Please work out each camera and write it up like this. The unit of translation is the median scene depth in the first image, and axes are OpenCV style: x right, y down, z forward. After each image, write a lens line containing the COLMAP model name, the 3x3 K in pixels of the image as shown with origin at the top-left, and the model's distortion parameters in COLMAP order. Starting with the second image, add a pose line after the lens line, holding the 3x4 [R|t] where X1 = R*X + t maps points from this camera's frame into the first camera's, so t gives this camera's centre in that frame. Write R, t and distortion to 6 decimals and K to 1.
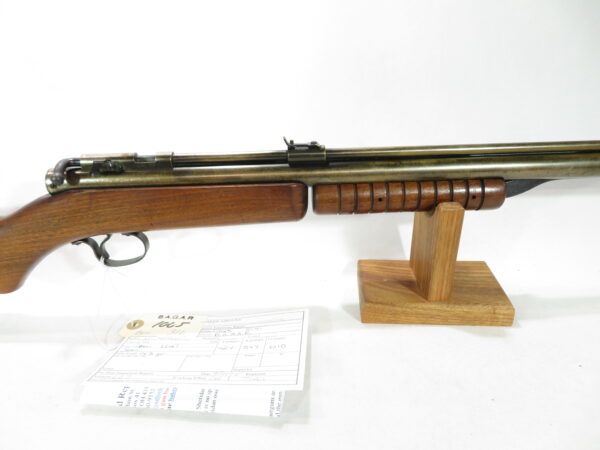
lens RADIAL K [[431.5, 0, 300.0], [0, 431.5, 225.0], [0, 0, 1]] dist [0.000772, -0.000793]
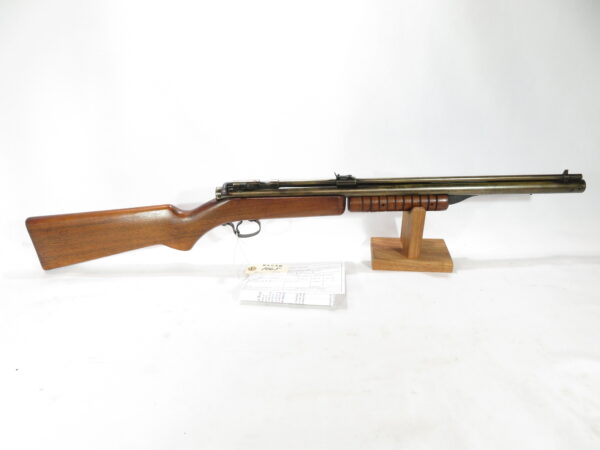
lens RADIAL K [[431.5, 0, 300.0], [0, 431.5, 225.0], [0, 0, 1]] dist [0.000772, -0.000793]
pose [[0.999525, 0.015173, -0.026841, -0.134455], [-0.014511, 0.999589, 0.024713, -0.011100], [0.027205, -0.024312, 0.999334, -0.948160]]
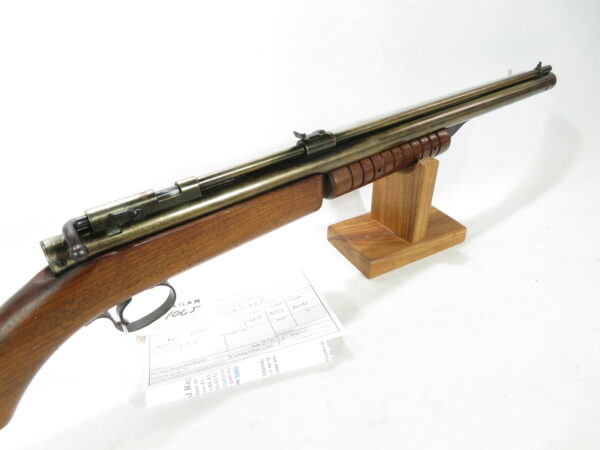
lens RADIAL K [[431.5, 0, 300.0], [0, 431.5, 225.0], [0, 0, 1]] dist [0.000772, -0.000793]
pose [[0.823173, -0.308108, 0.476923, -0.539572], [0.245869, 0.950555, 0.189718, -0.182139], [-0.511796, -0.038910, 0.858226, 0.160830]]
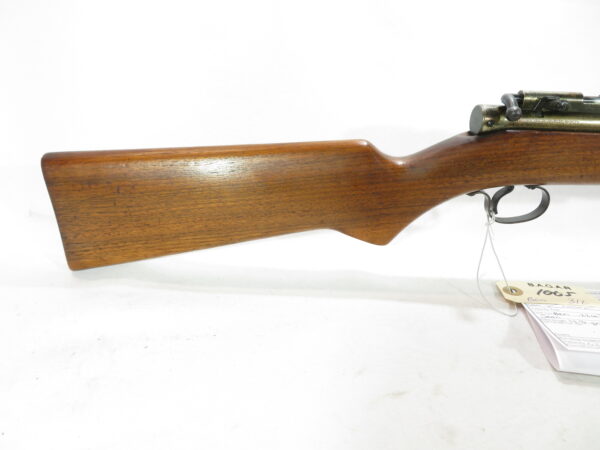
lens RADIAL K [[431.5, 0, 300.0], [0, 431.5, 225.0], [0, 0, 1]] dist [0.000772, -0.000793]
pose [[0.997419, 0.068164, -0.022547, -0.876962], [-0.067834, 0.997583, 0.015083, 0.121087], [0.023521, -0.013515, 0.999632, 0.109206]]
